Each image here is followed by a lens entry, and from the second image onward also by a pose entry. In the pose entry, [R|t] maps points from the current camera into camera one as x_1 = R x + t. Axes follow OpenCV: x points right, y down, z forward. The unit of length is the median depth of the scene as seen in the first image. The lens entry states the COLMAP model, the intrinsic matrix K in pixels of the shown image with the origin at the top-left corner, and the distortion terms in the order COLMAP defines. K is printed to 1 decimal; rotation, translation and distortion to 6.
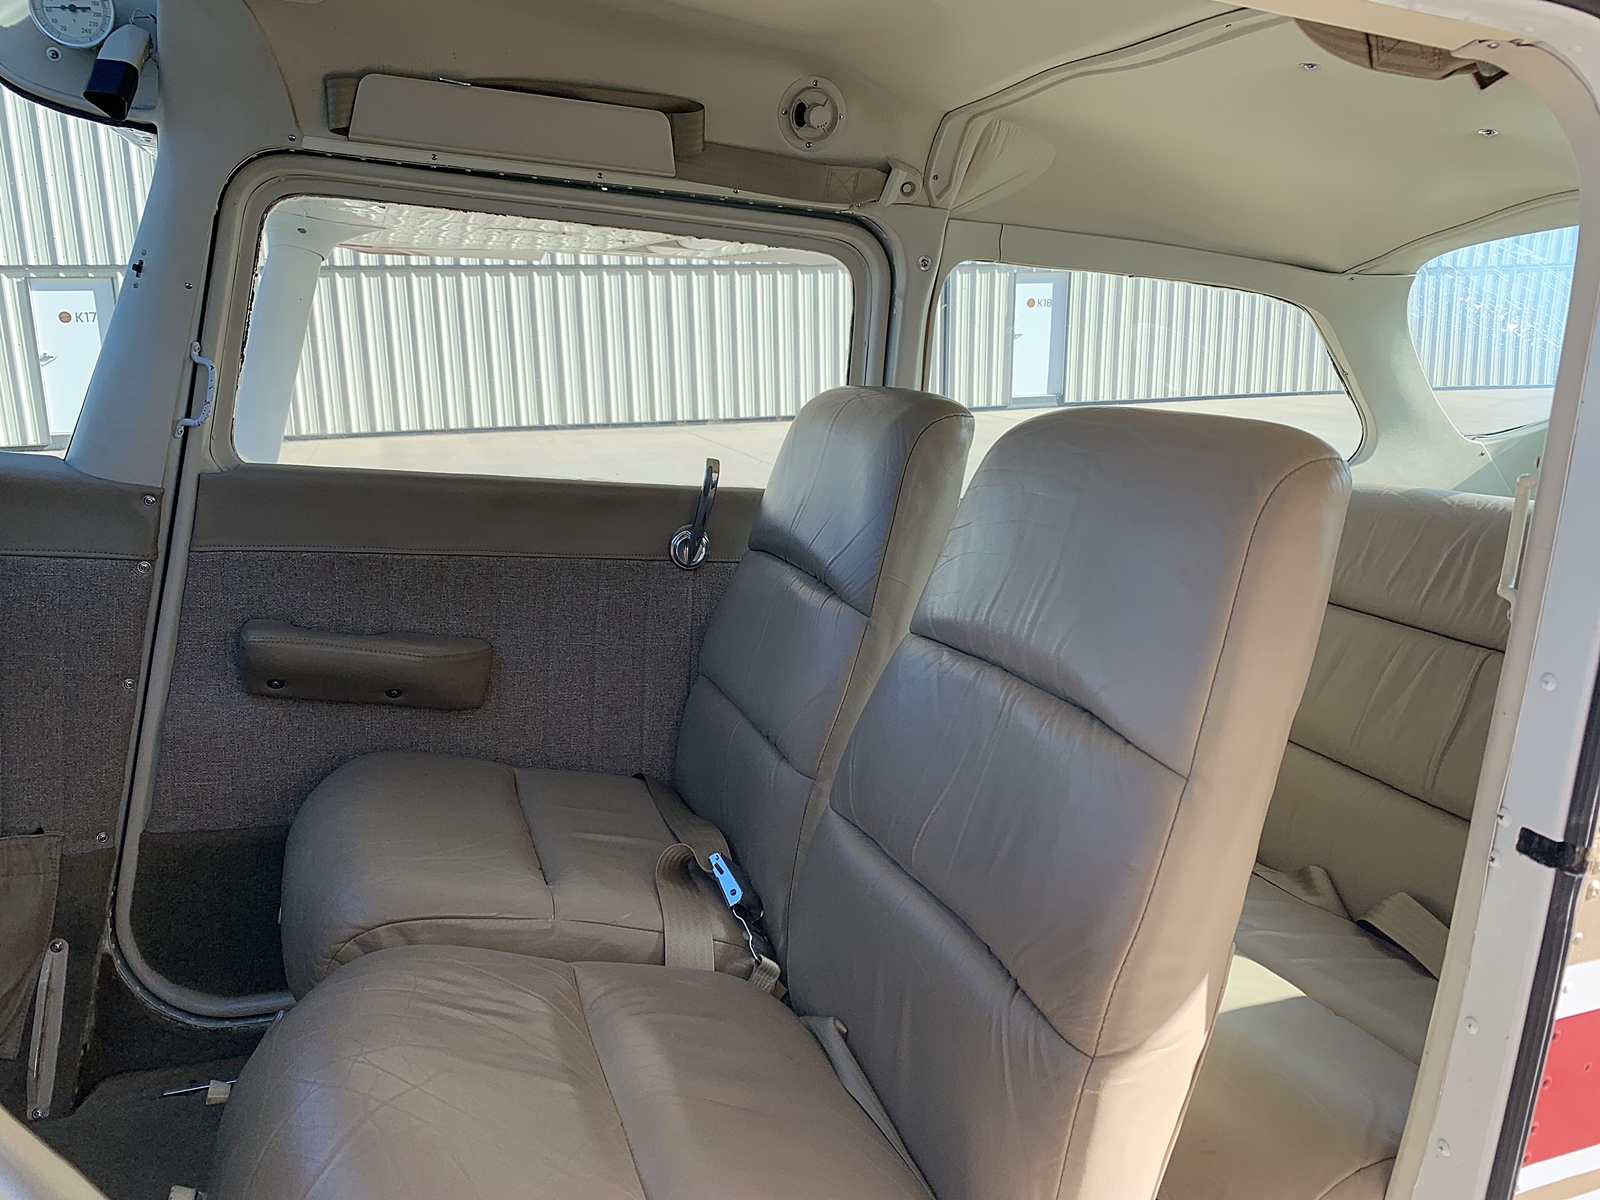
lens RADIAL K [[1167.4, 0, 798.3], [0, 1167.4, 591.9], [0, 0, 1]] dist [-0.004718, 0.001134]
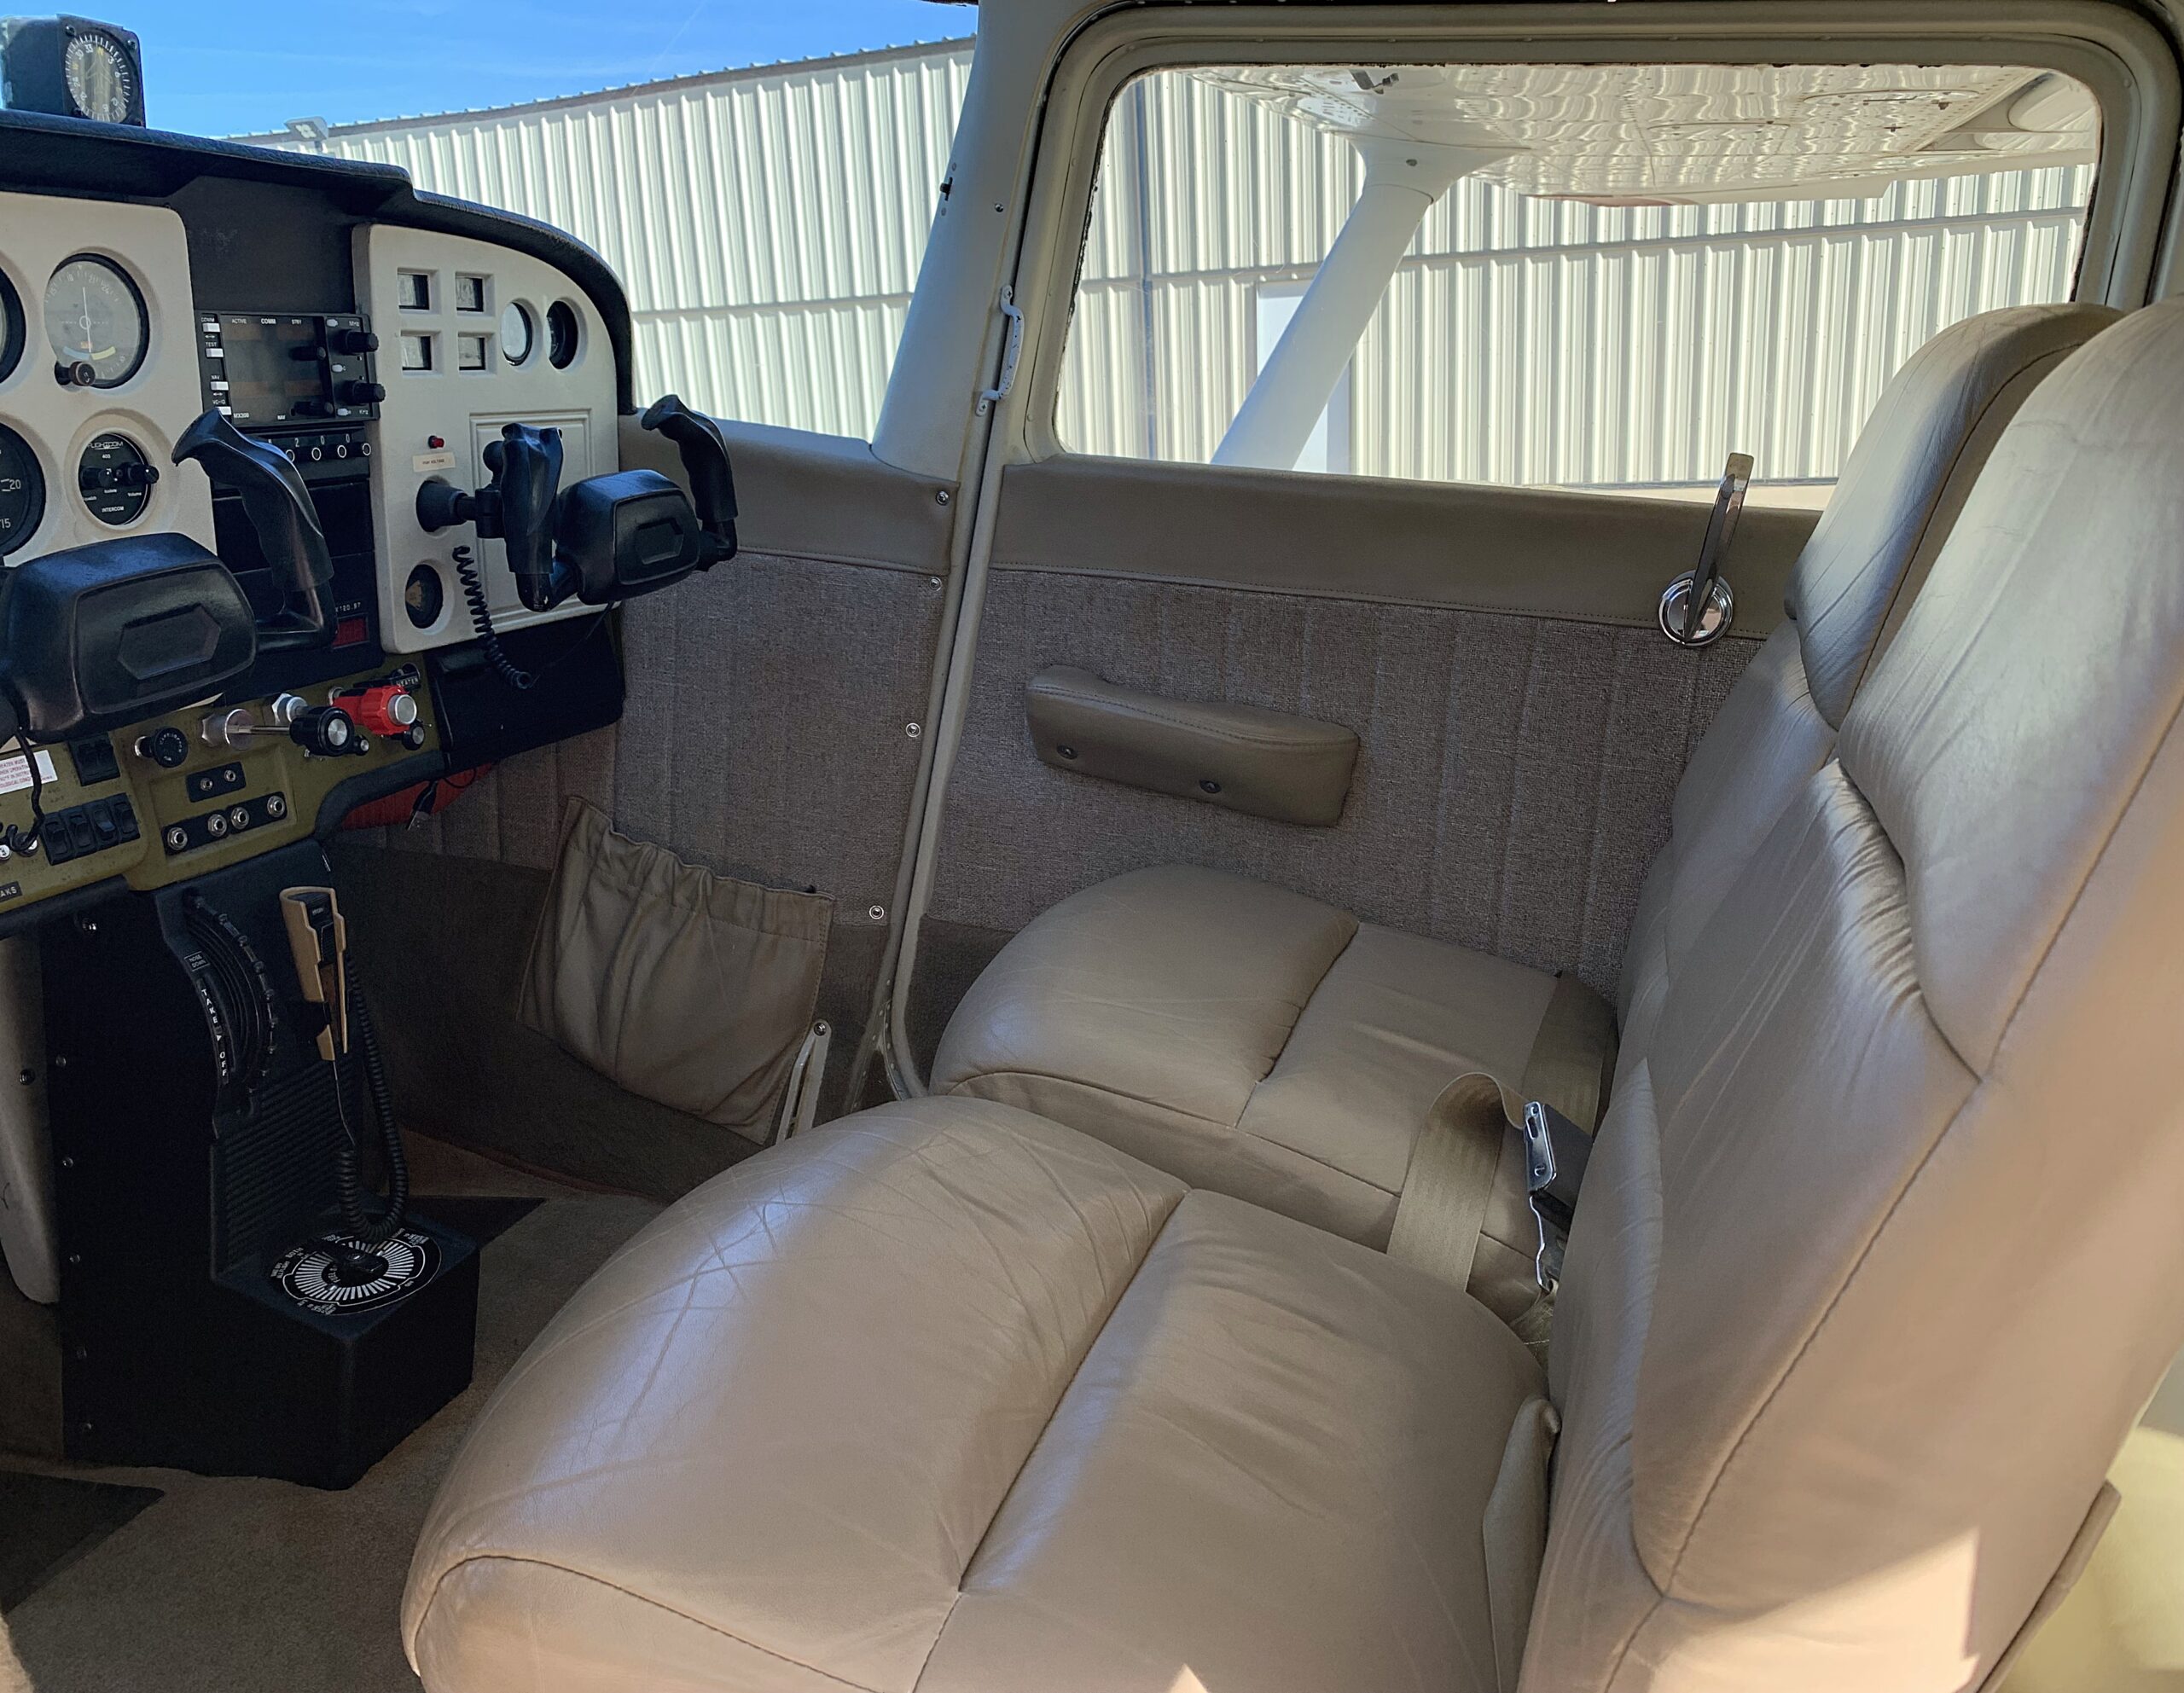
lens RADIAL K [[1669.2, 0, 1086.2], [0, 1669.2, 853.5], [0, 0, 1]] dist [0.020967, -0.013418]
pose [[0.781890, 0.148583, -0.605452, 0.226185], [-0.099431, 0.988473, 0.114172, 0.019703], [0.615436, -0.029069, 0.787650, 0.159993]]
